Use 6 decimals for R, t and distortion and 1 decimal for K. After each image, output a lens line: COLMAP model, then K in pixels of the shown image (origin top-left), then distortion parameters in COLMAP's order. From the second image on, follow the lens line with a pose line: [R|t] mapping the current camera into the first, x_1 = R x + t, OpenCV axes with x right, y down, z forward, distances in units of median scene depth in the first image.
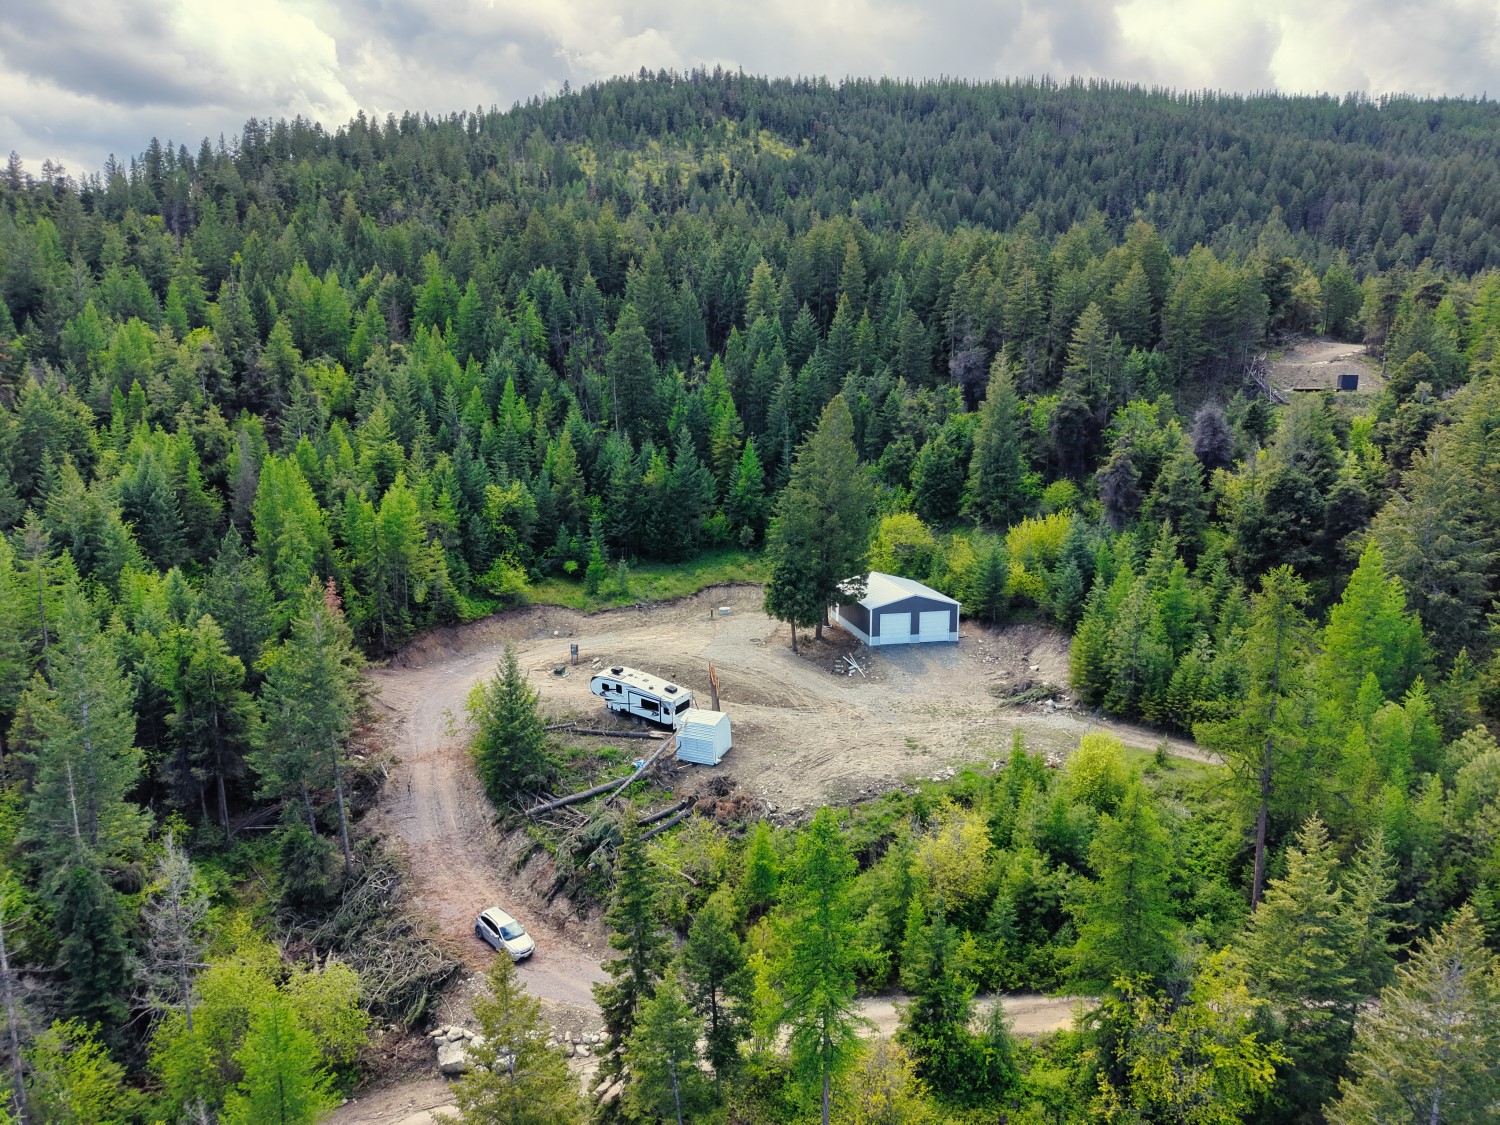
lens RADIAL K [[999.9, 0, 750.5], [0, 999.9, 567.0], [0, 0, 1]] dist [0.021854, -0.018351]
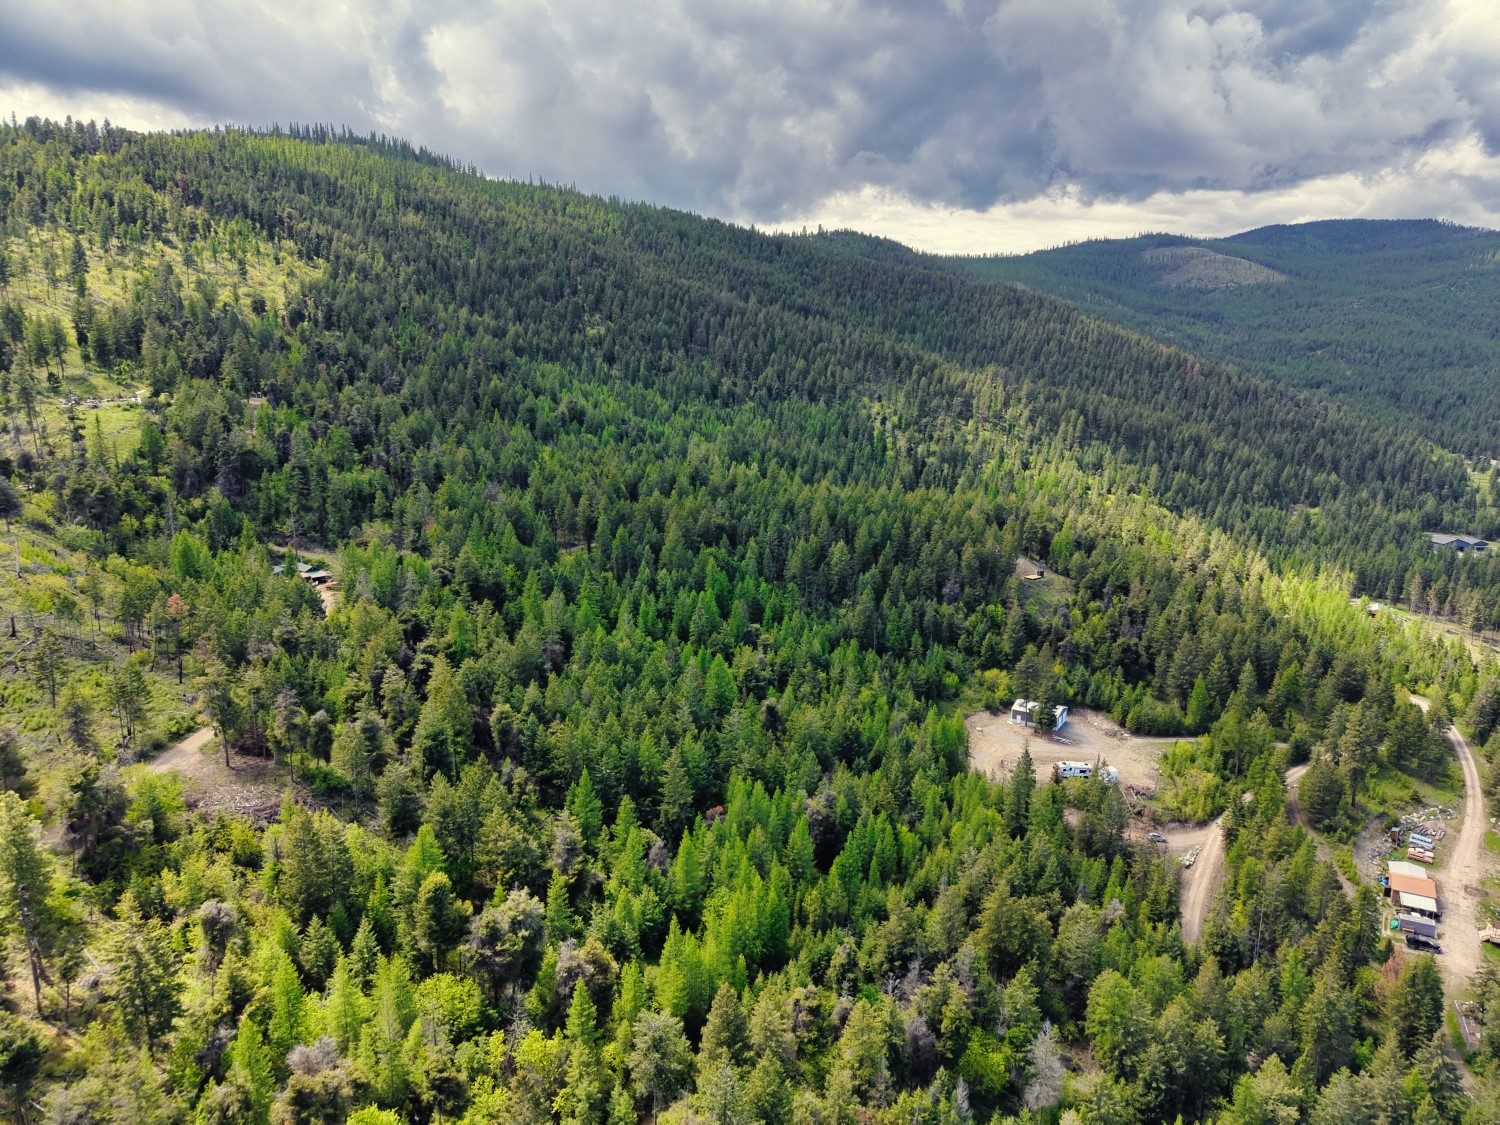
lens RADIAL K [[999.9, 0, 750.5], [0, 999.9, 567.0], [0, 0, 1]] dist [0.021854, -0.018351]
pose [[0.708873, -0.138696, 0.691565, -2.045270], [0.126457, 0.989580, 0.068842, -0.583190], [-0.693908, 0.038653, 0.719026, -0.353739]]
